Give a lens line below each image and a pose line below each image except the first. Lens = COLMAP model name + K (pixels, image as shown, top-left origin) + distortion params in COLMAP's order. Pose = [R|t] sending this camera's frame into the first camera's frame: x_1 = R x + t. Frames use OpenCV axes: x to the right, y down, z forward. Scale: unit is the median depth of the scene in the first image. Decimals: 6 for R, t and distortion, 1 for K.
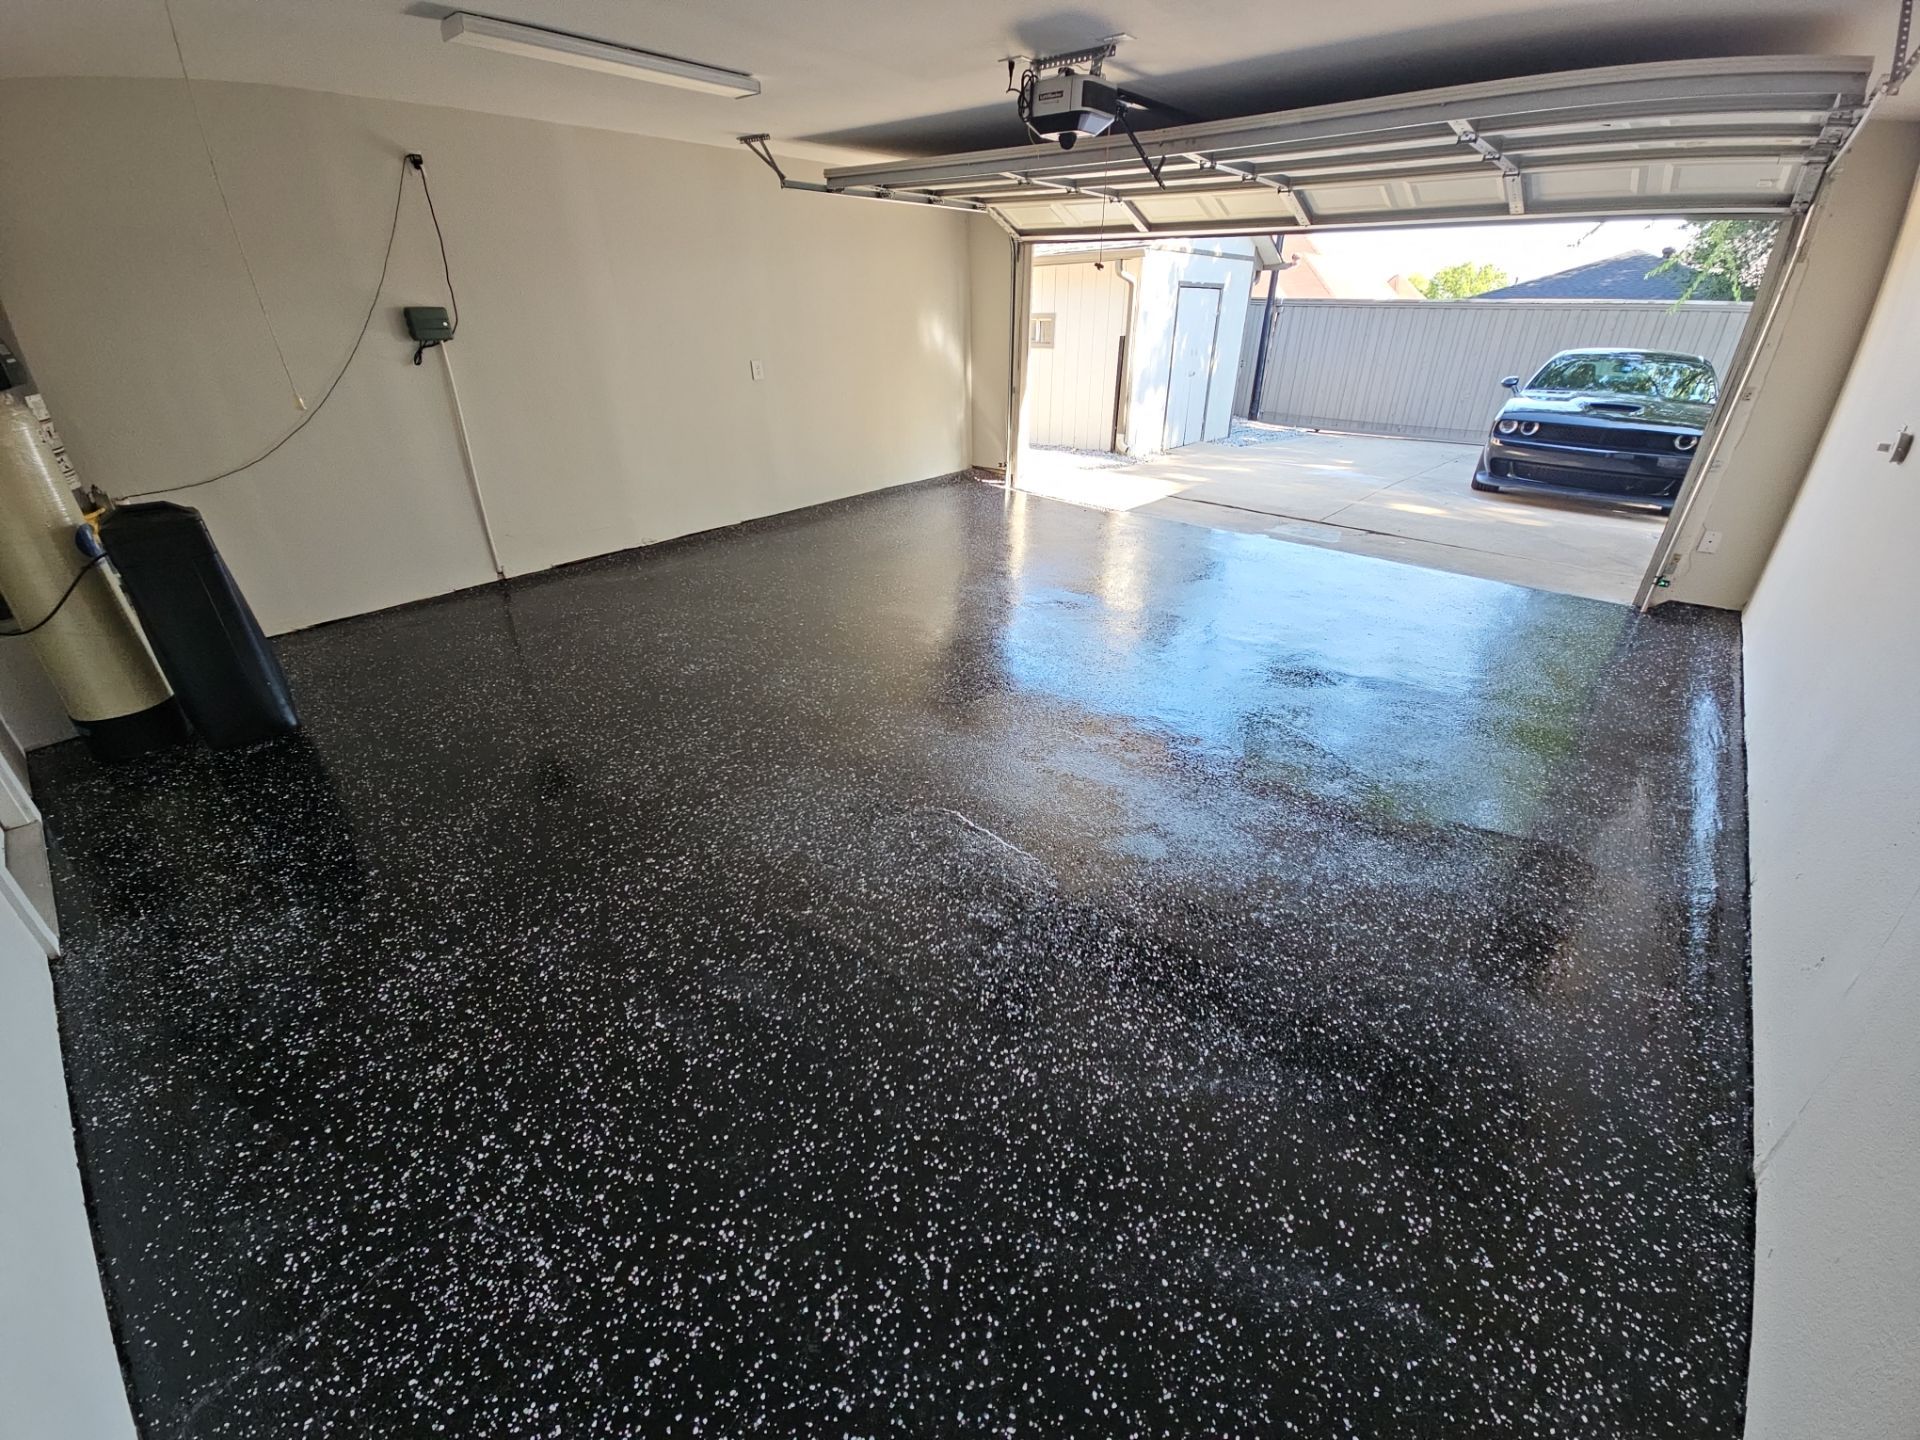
lens RADIAL K [[785.3, 0, 968.0], [0, 785.3, 720.2], [0, 0, 1]] dist [0.009677, -0.007633]
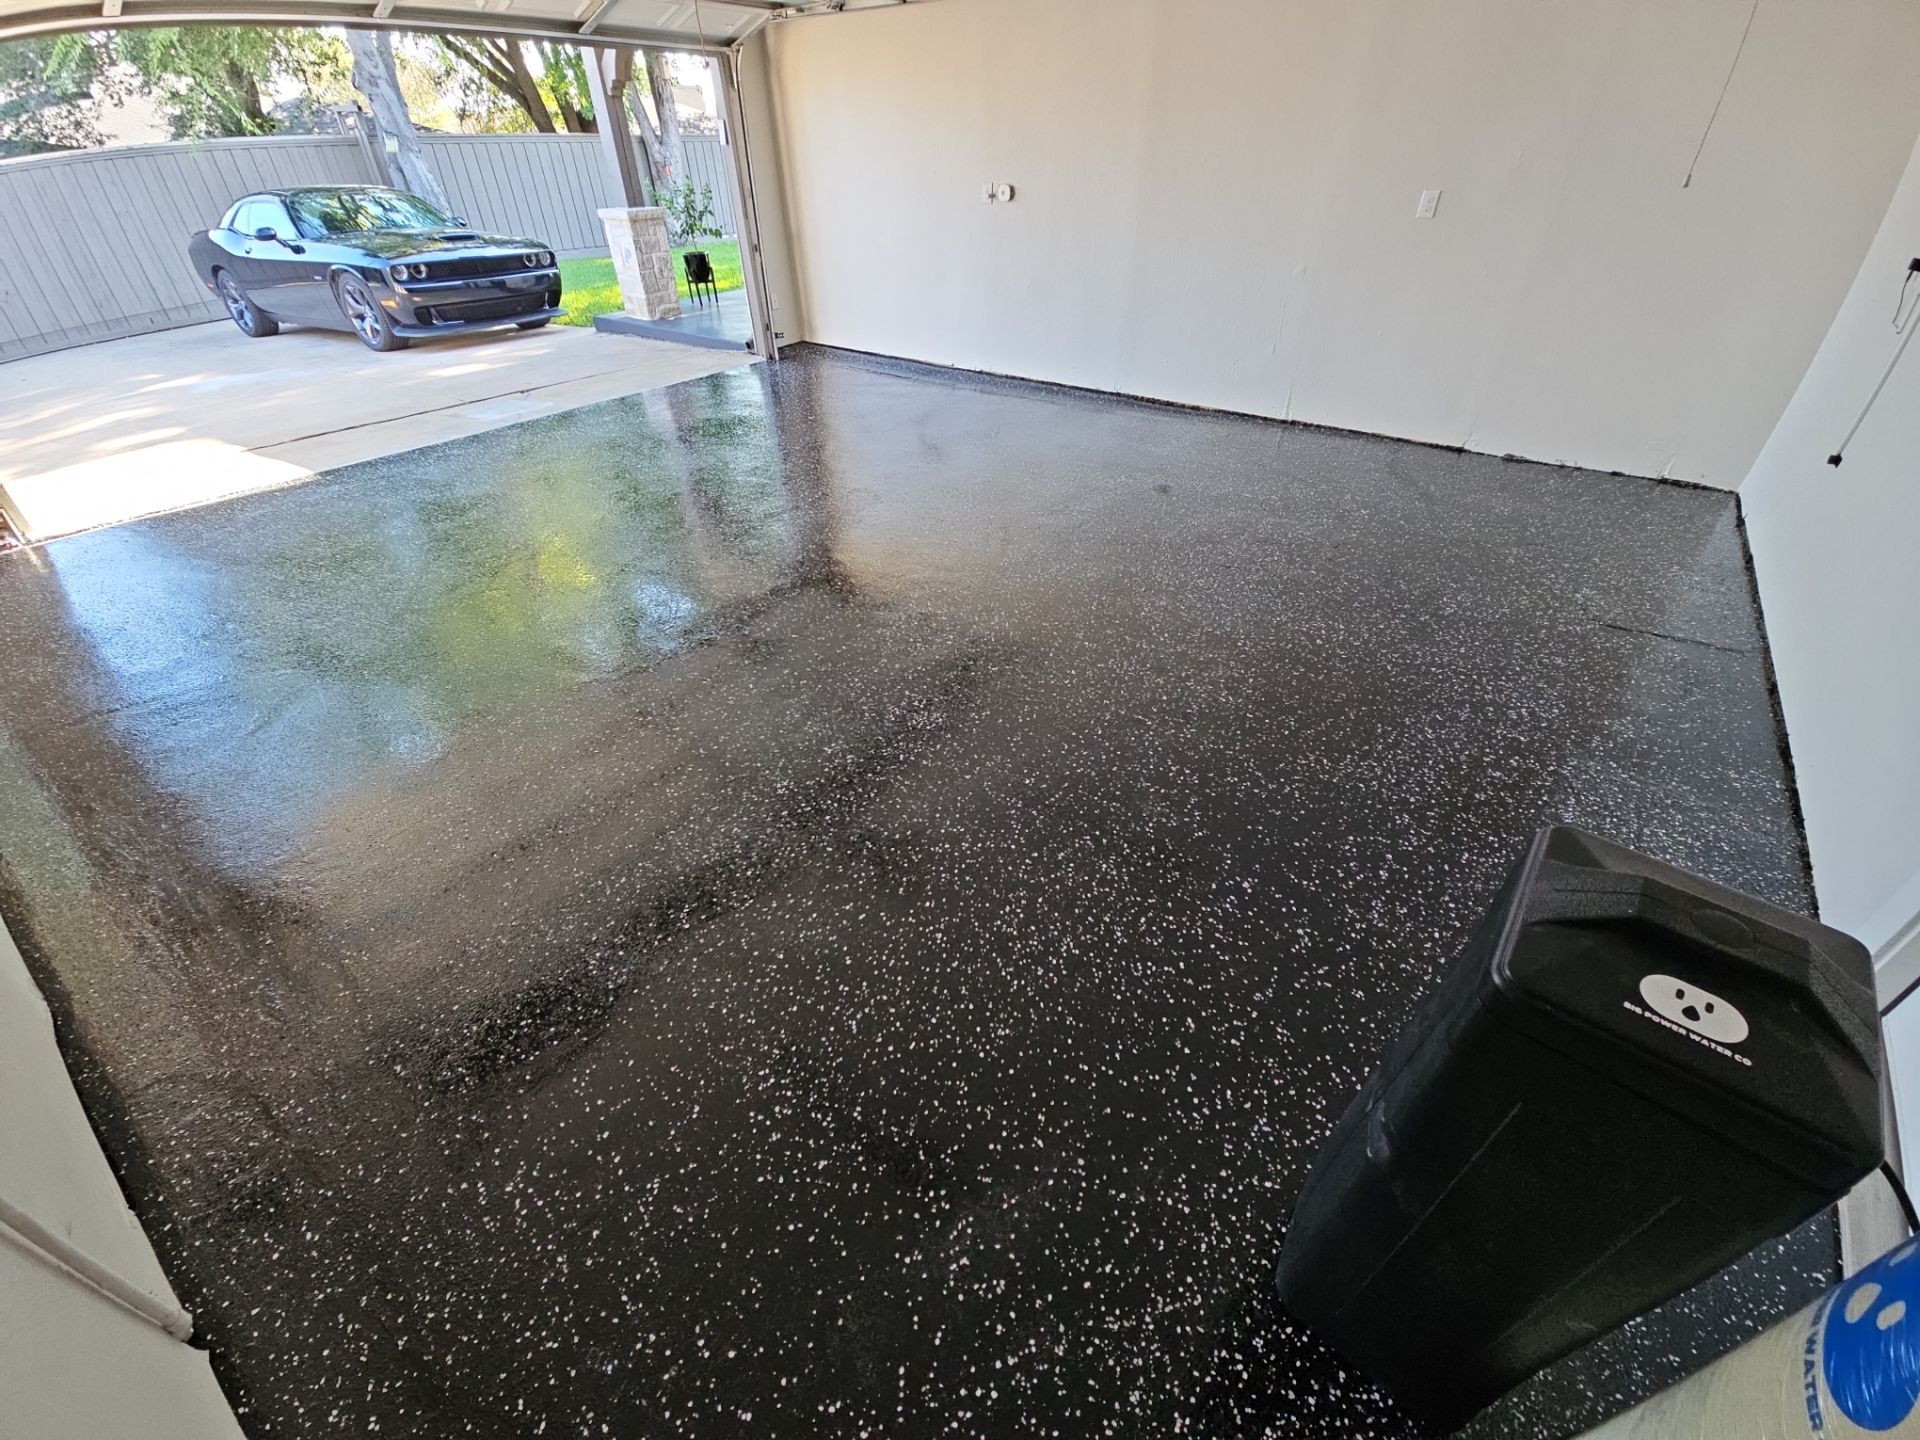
lens RADIAL K [[785.3, 0, 963.3], [0, 785.3, 714.7], [0, 0, 1]] dist [0.009677, -0.007633]
pose [[-0.104134, -0.590498, 0.800293, -1.417982], [0.475259, 0.677306, 0.561592, -0.680996], [-0.873662, 0.438827, 0.210109, 1.344160]]
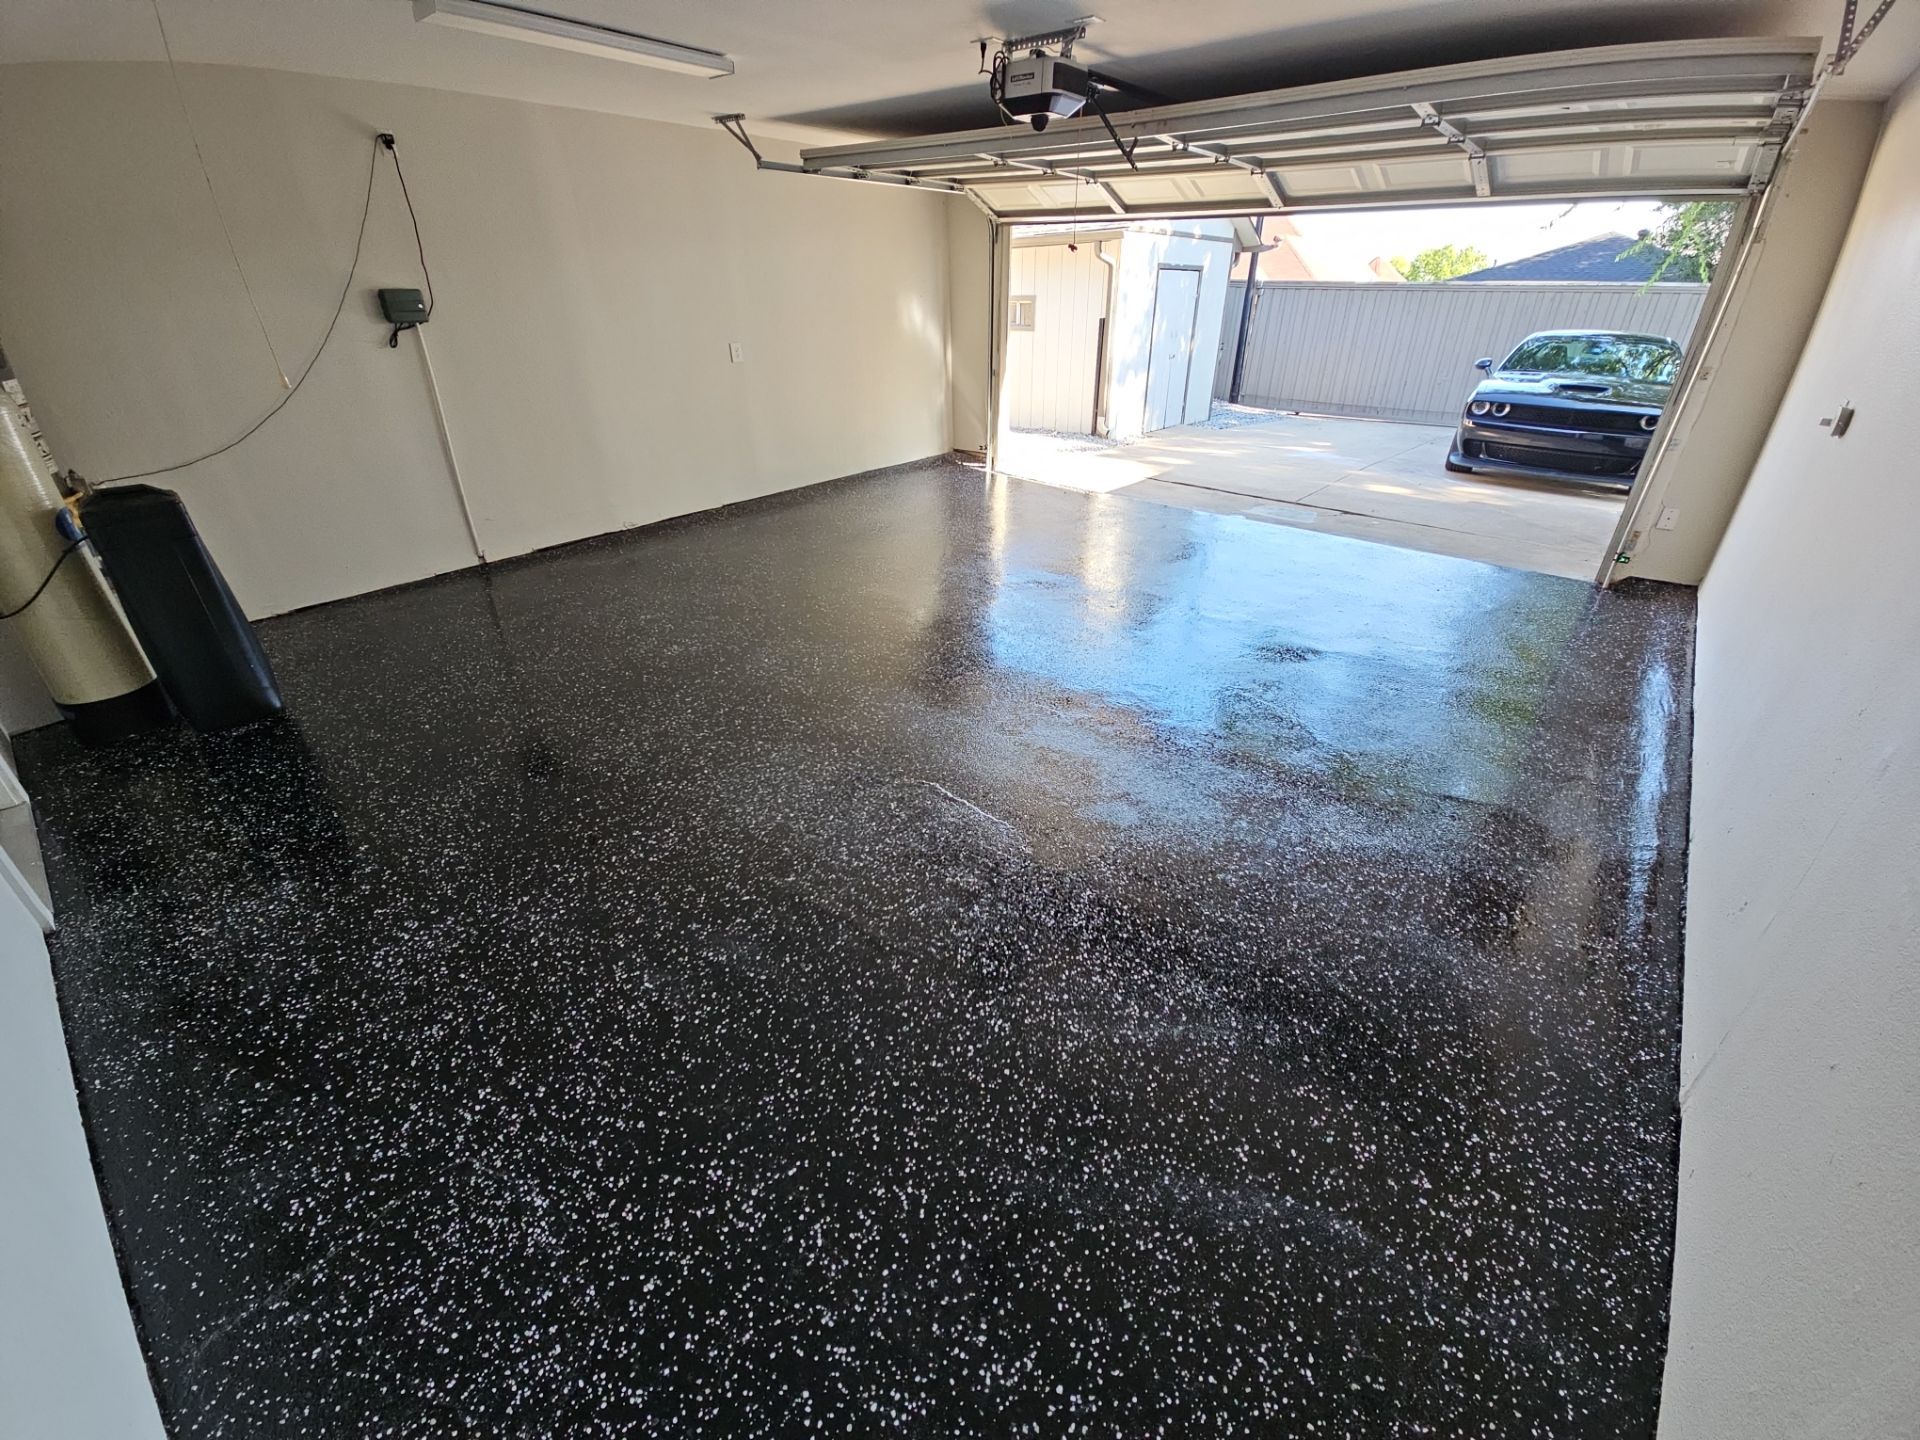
lens RADIAL K [[785.3, 0, 968.7], [0, 785.3, 721.7], [0, 0, 1]] dist [0.009677, -0.007633]
pose [[0.999804, -0.010138, 0.016983, 0.014242], [0.009828, 0.999786, 0.018189, 0.020306], [-0.017164, -0.018019, 0.999690, -0.032531]]
